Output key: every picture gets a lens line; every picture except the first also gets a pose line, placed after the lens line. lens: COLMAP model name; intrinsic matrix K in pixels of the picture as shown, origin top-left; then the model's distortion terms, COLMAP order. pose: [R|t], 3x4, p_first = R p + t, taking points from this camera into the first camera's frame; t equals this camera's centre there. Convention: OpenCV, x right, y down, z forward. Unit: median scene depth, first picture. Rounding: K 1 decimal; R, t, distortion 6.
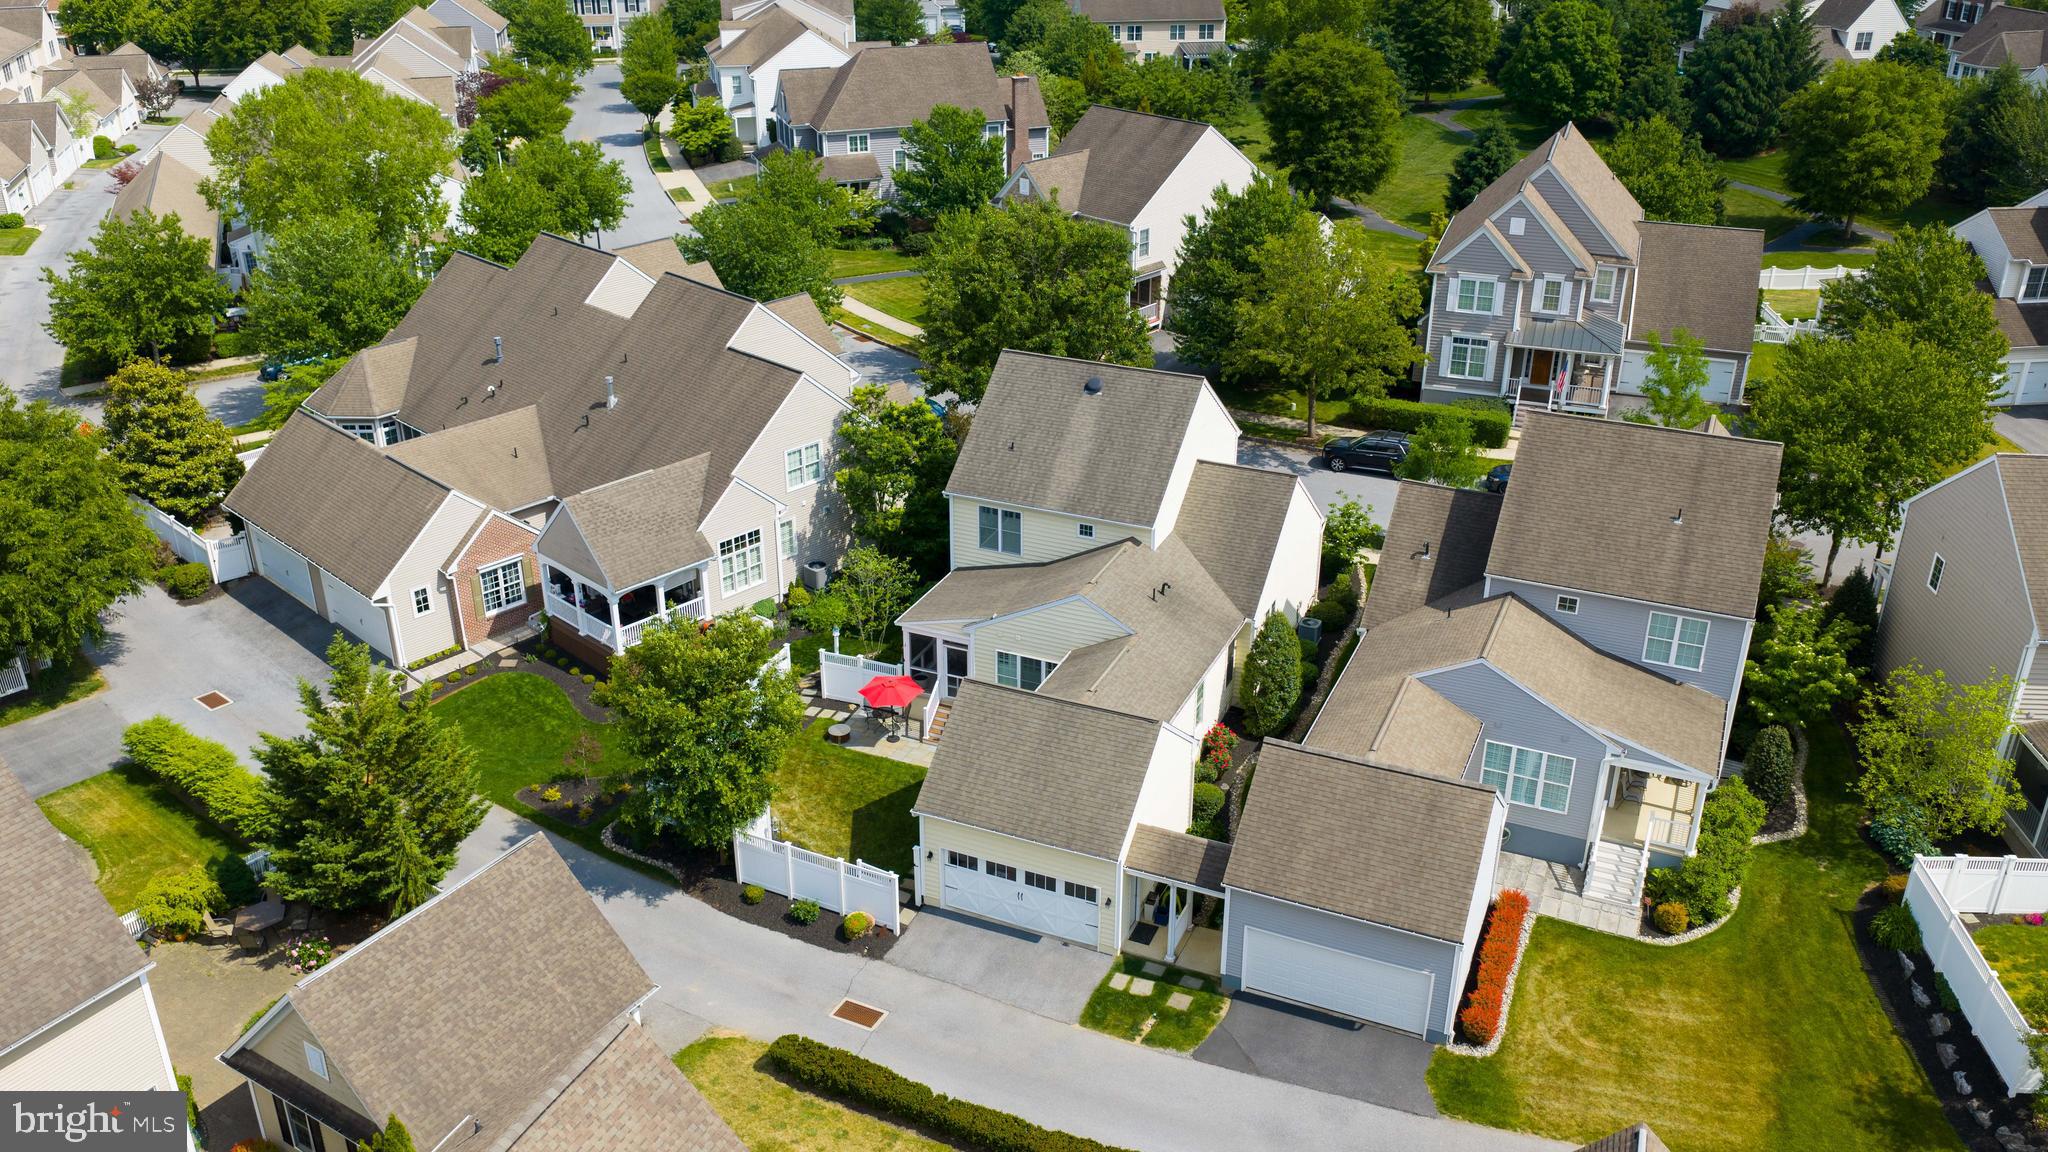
lens RADIAL K [[1704.6, 0, 1029.0], [0, 1704.6, 585.2], [0, 0, 1]] dist [0.002268, -0.011889]
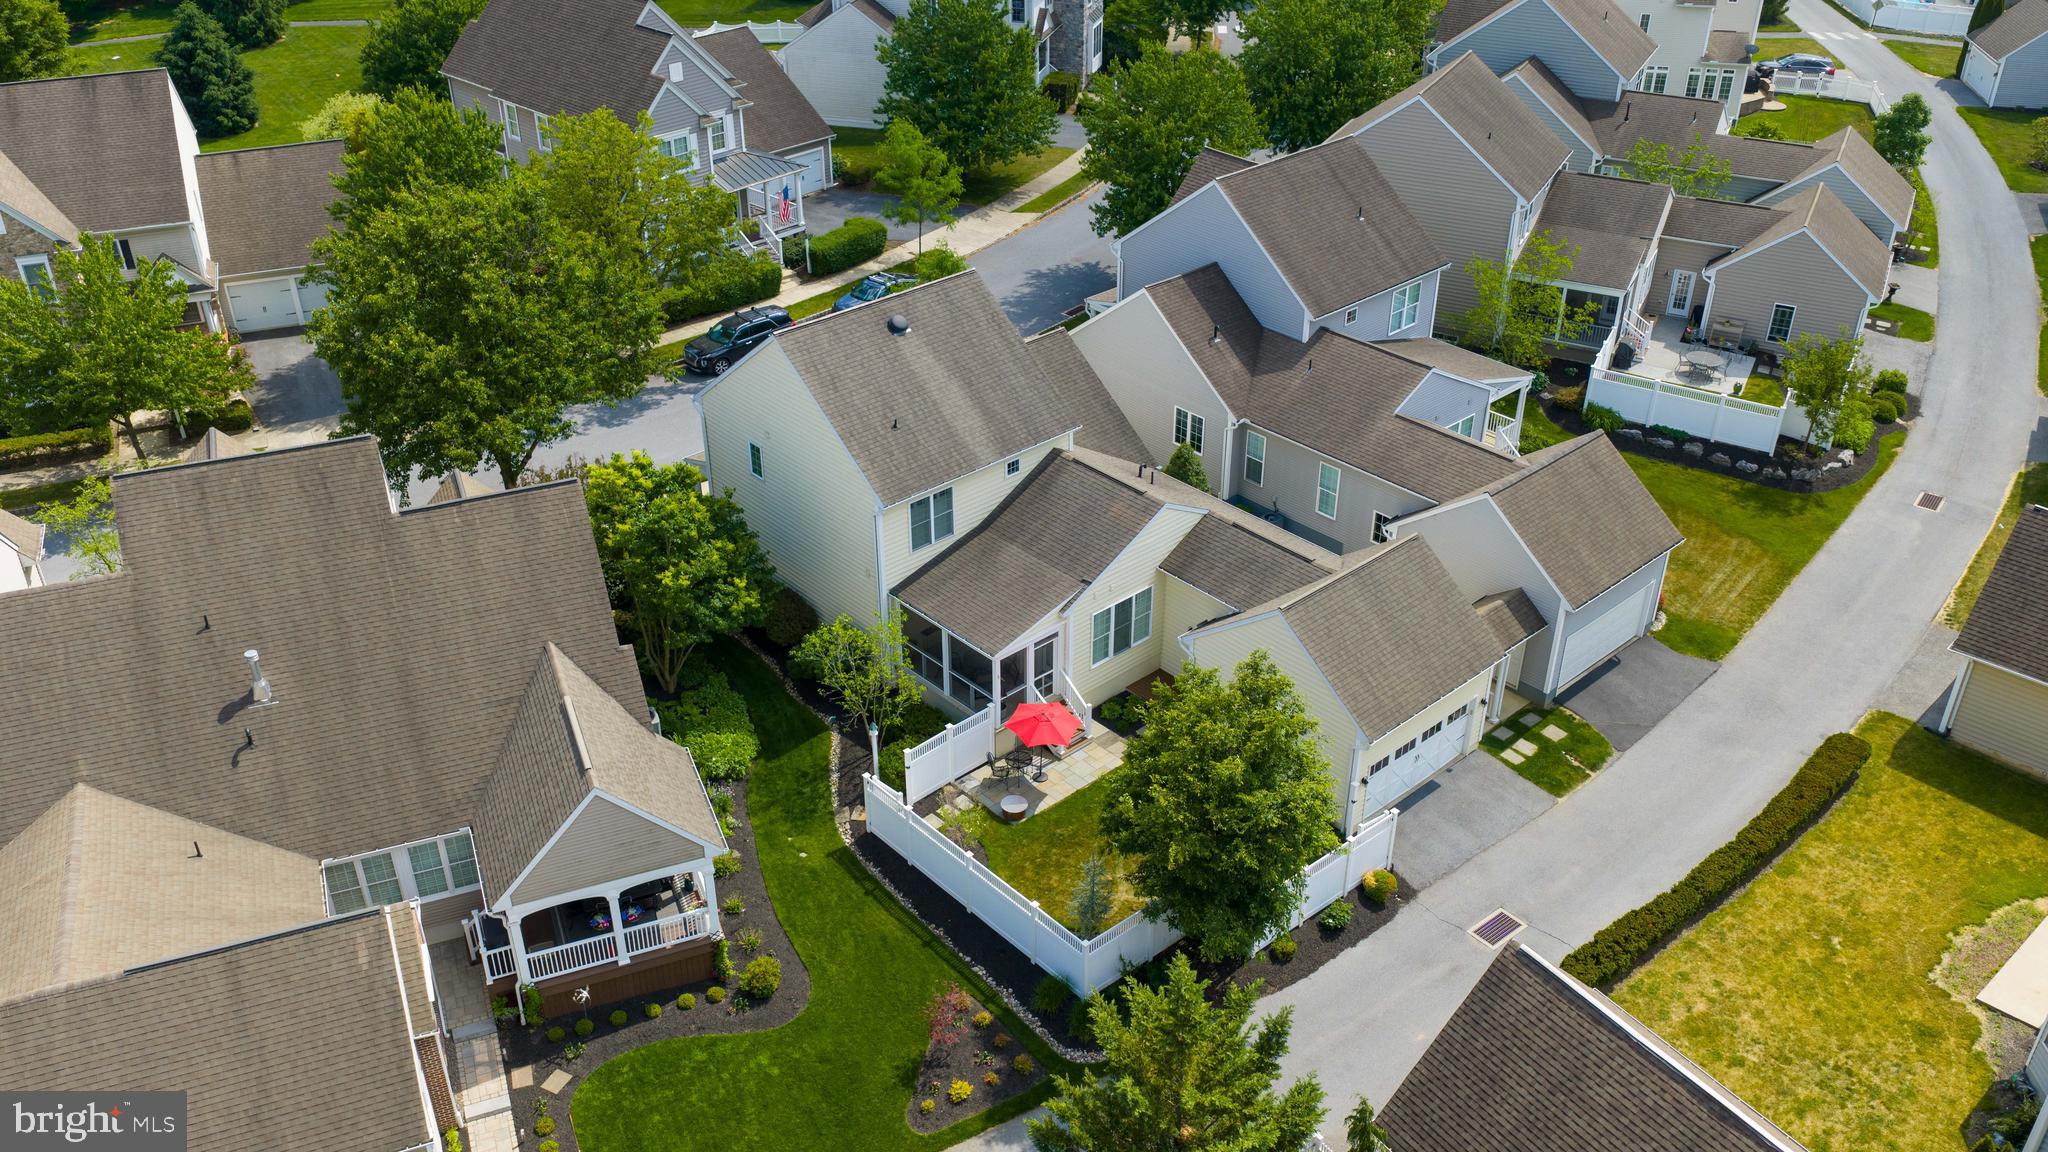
lens RADIAL K [[1704.6, 0, 1029.0], [0, 1704.6, 585.2], [0, 0, 1]] dist [0.002268, -0.011889]
pose [[0.405280, -0.482715, 0.776360, -0.672766], [0.397006, 0.857905, 0.326169, -0.261921], [-0.823489, 0.176029, 0.539332, 0.515596]]
